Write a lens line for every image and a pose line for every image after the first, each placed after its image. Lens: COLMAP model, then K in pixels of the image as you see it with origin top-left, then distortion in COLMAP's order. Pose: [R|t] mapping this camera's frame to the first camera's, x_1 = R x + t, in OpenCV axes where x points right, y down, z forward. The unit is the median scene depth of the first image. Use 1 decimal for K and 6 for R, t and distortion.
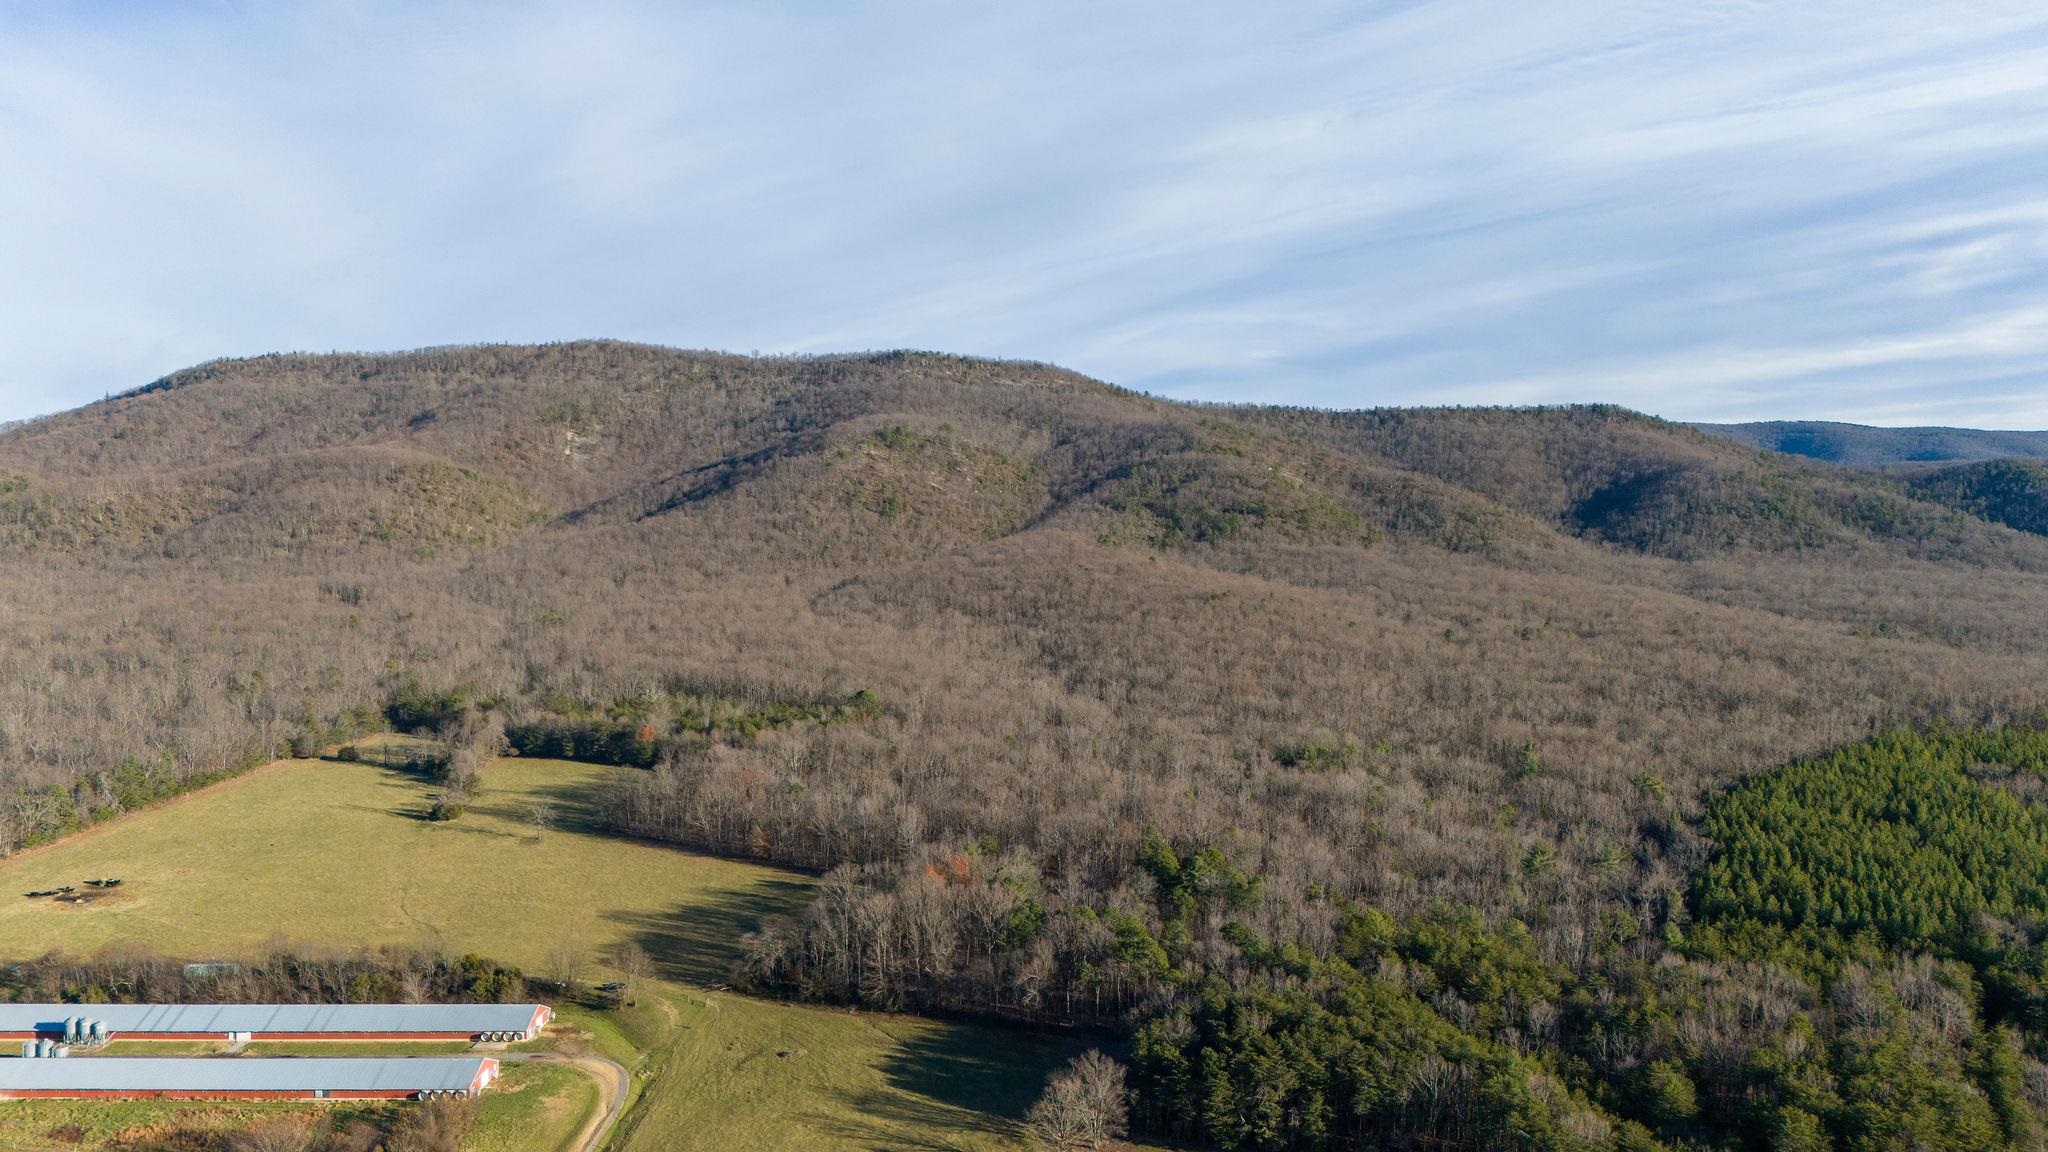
lens RADIAL K [[1503.9, 0, 1038.4], [0, 1503.9, 582.4], [0, 0, 1]] dist [0.087325, -0.084467]
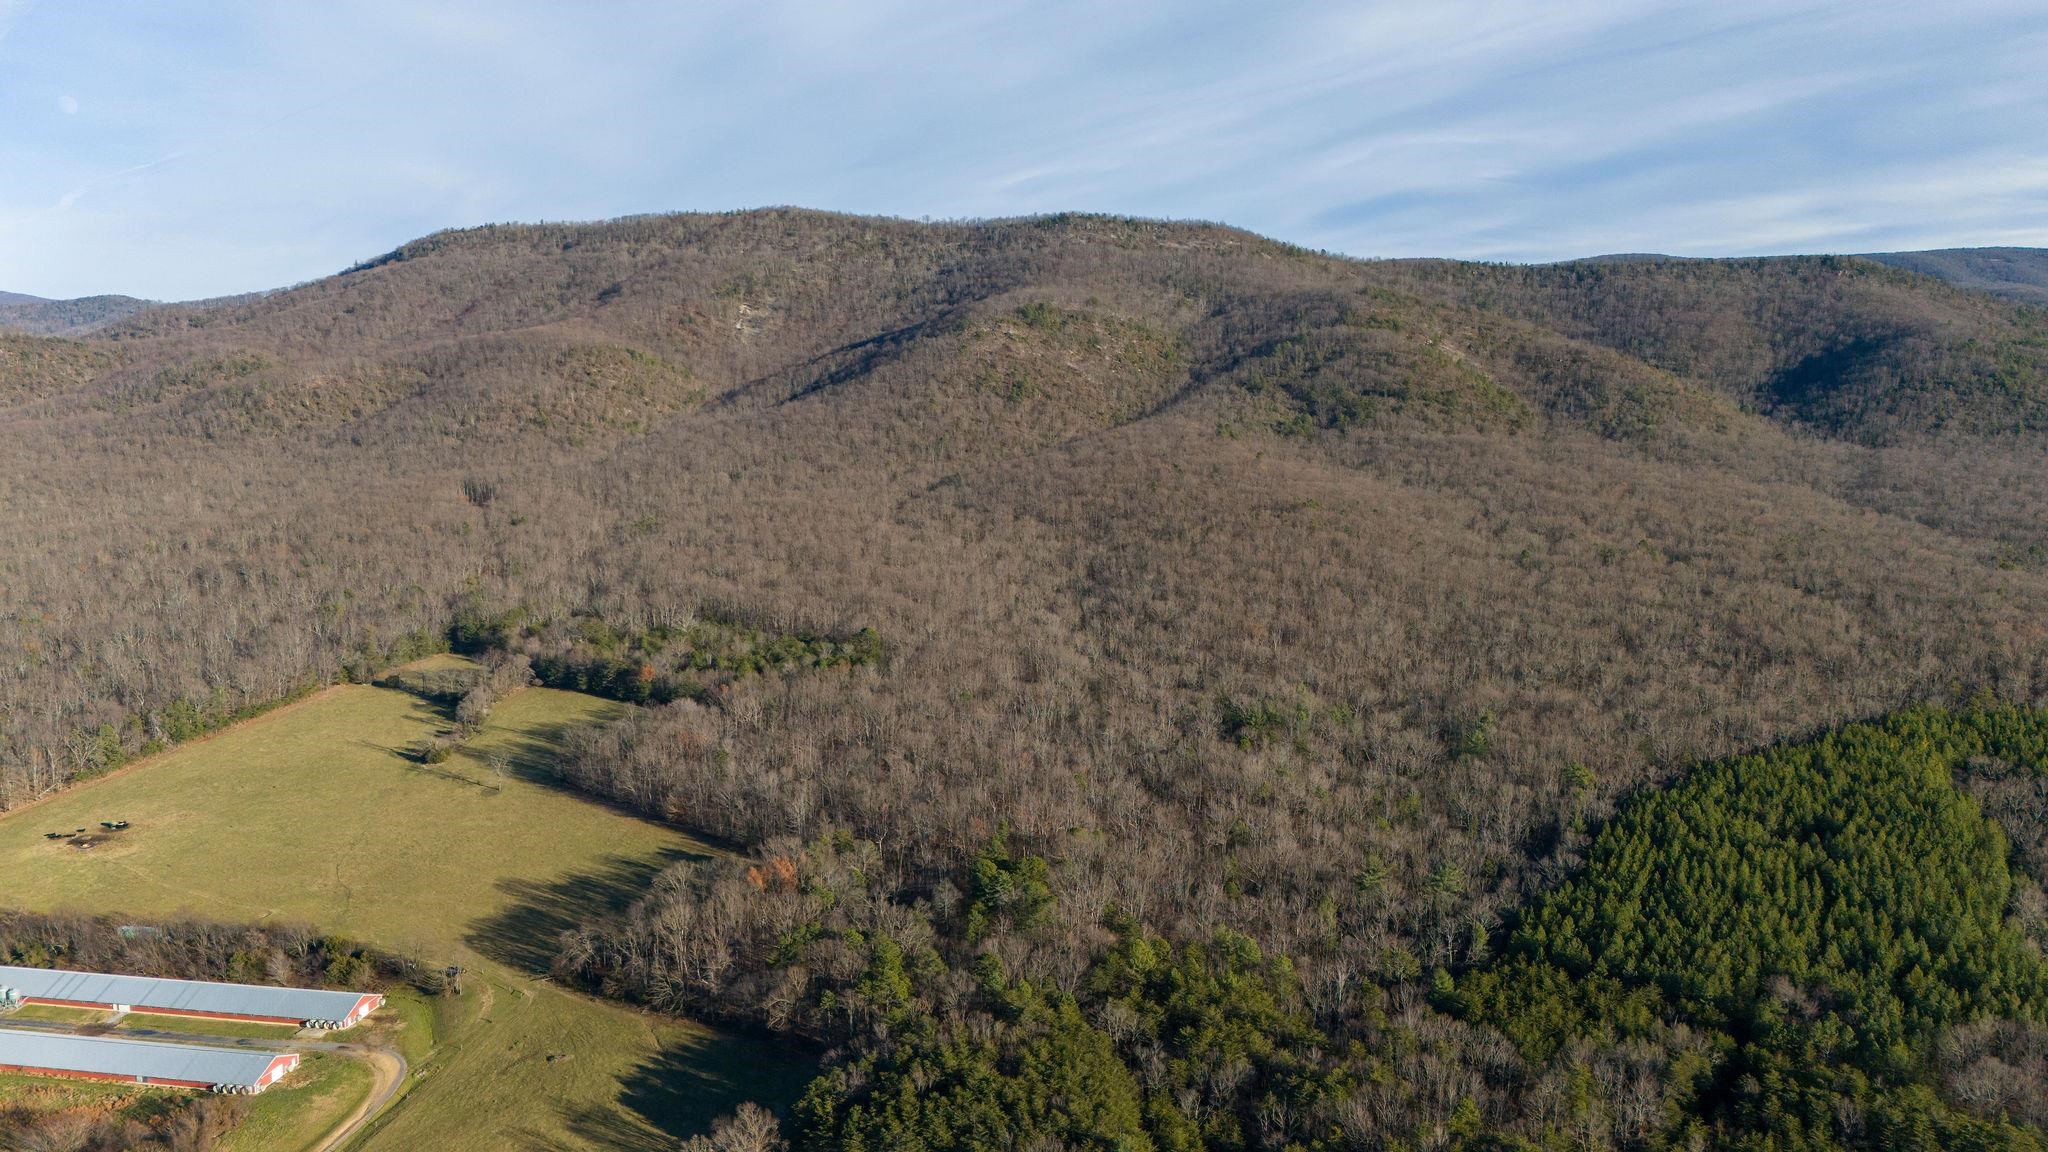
lens RADIAL K [[1503.9, 0, 1038.4], [0, 1503.9, 582.4], [0, 0, 1]] dist [0.087325, -0.084467]
pose [[0.985795, 0.022605, -0.166426, 0.081137], [-0.003377, 0.993368, 0.114925, -0.037153], [0.167920, -0.112730, 0.979334, 0.001209]]
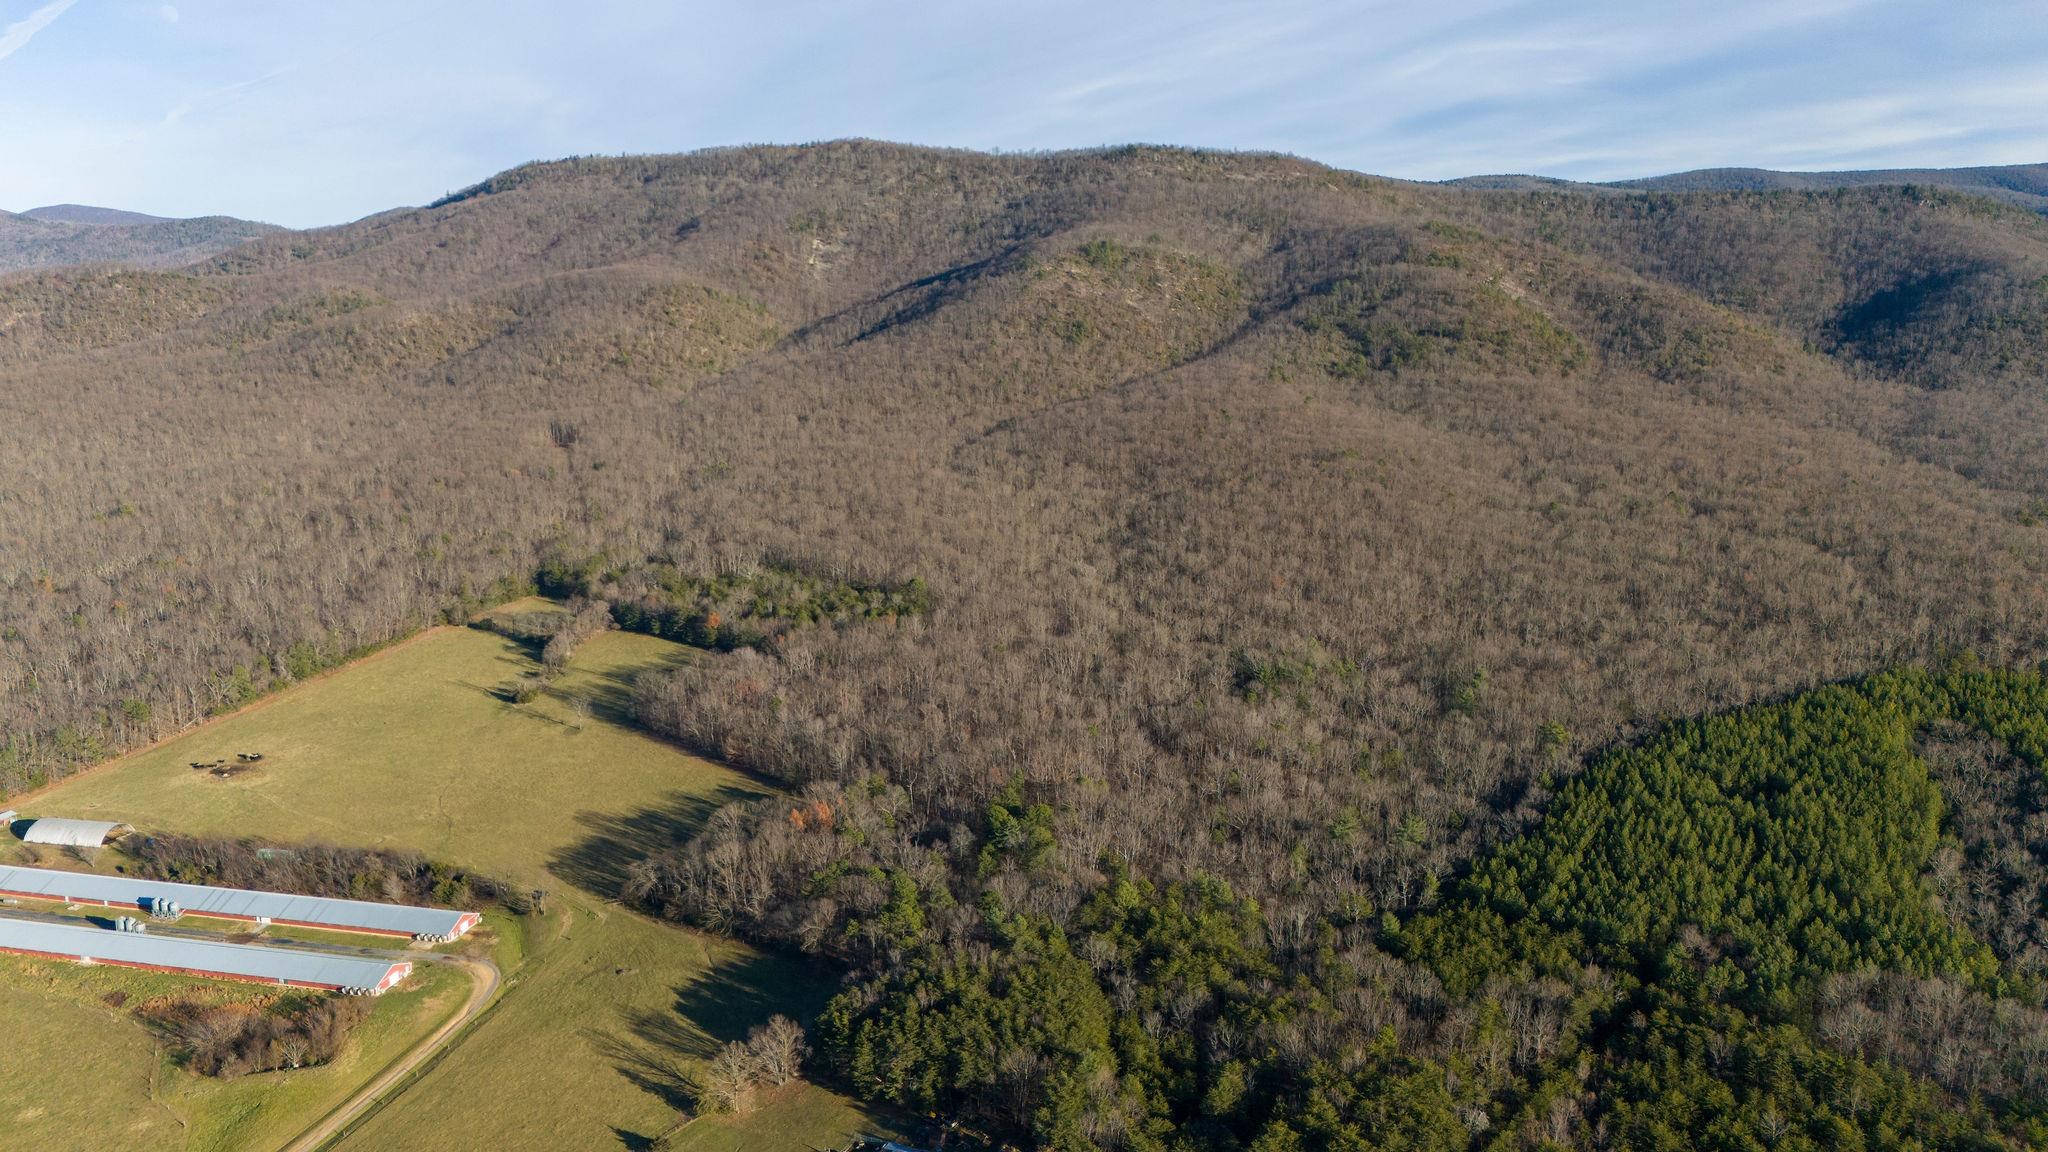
lens RADIAL K [[1503.9, 0, 1038.4], [0, 1503.9, 582.4], [0, 0, 1]] dist [0.087325, -0.084467]
pose [[0.975160, 0.041704, -0.217541, 0.102198], [-0.003799, 0.985121, 0.171821, -0.055520], [0.221469, -0.166726, 0.960809, -0.028039]]
